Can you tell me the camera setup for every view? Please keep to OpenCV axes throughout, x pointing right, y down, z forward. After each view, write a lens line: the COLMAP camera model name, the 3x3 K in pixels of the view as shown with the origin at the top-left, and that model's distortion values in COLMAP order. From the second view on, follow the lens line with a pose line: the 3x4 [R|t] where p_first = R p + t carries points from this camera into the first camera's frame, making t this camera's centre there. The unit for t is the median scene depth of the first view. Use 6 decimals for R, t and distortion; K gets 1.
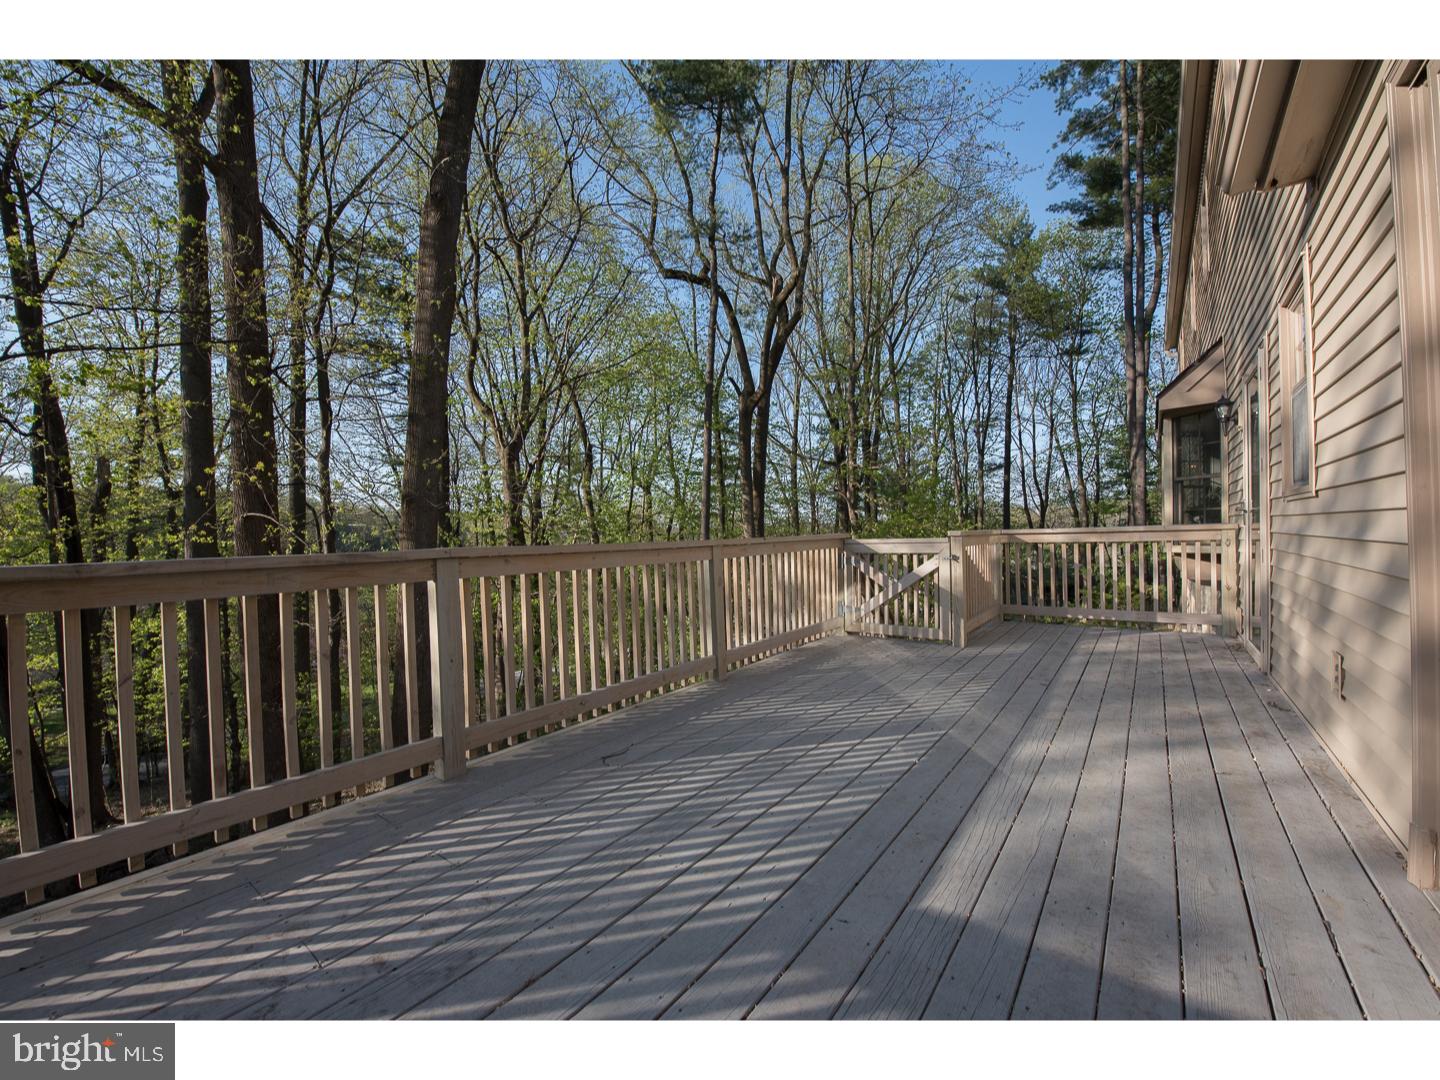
lens RADIAL K [[584.8, 0, 720.0], [0, 584.8, 540.0], [0, 0, 1]] dist [0.000073, 0.000022]
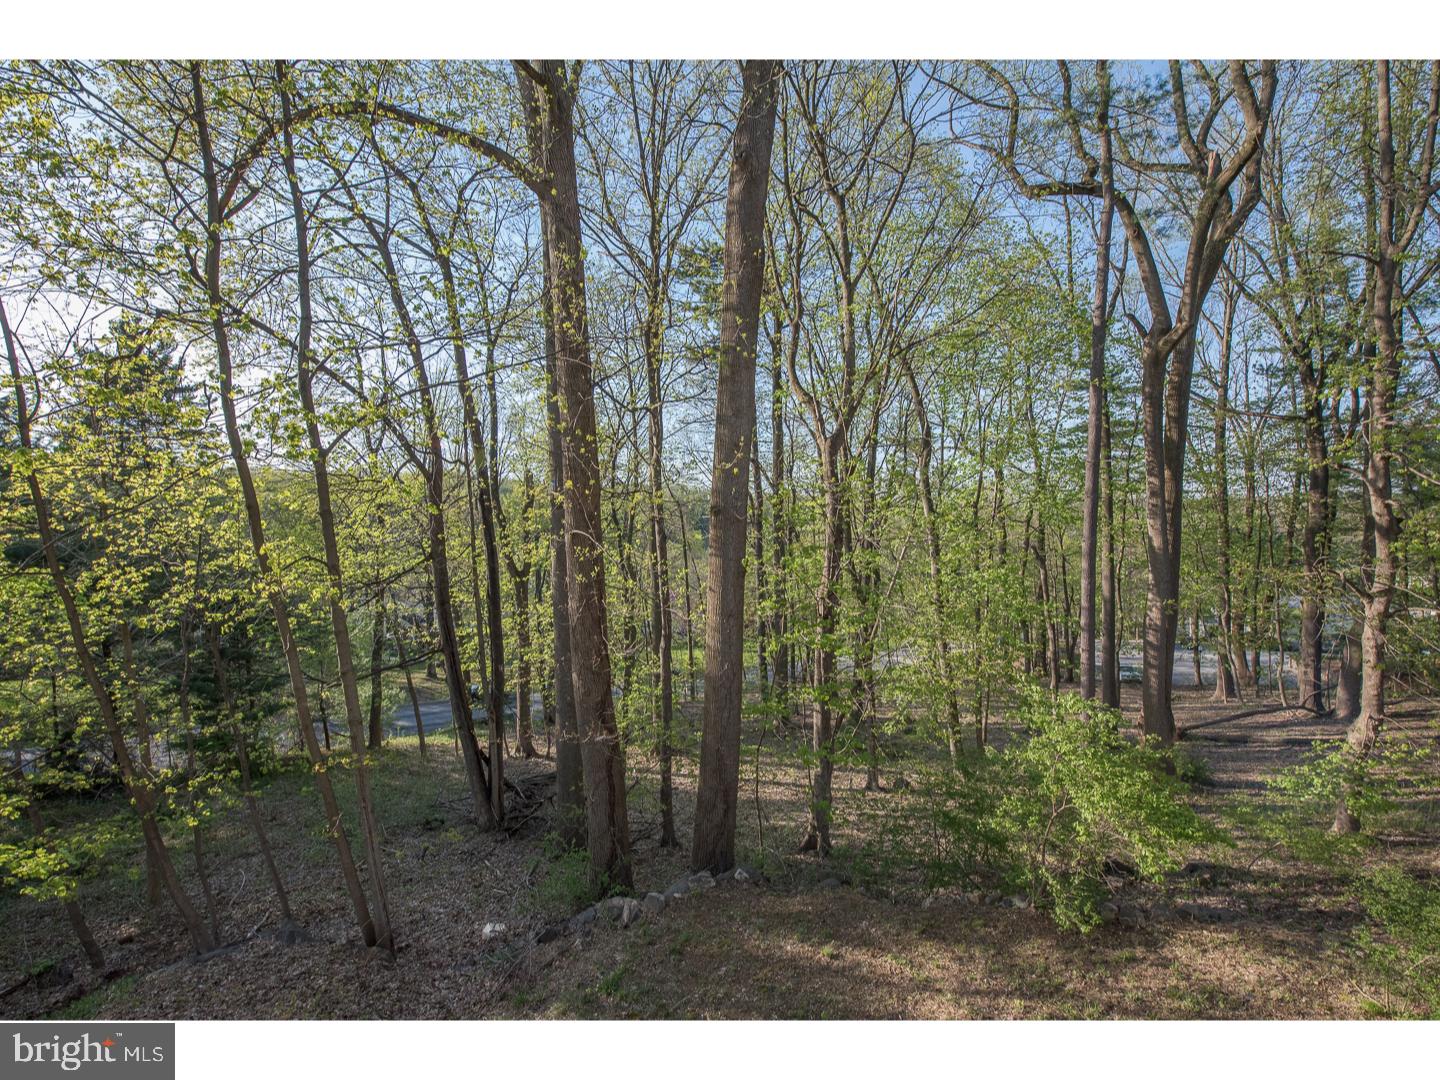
lens RADIAL K [[584.8, 0, 720.0], [0, 584.8, 540.0], [0, 0, 1]] dist [0.000073, 0.000022]
pose [[0.845573, 0.017231, -0.533582, -0.018739], [0.000662, 0.999444, 0.033325, -0.022771], [0.533860, -0.028532, 0.845091, 0.105208]]
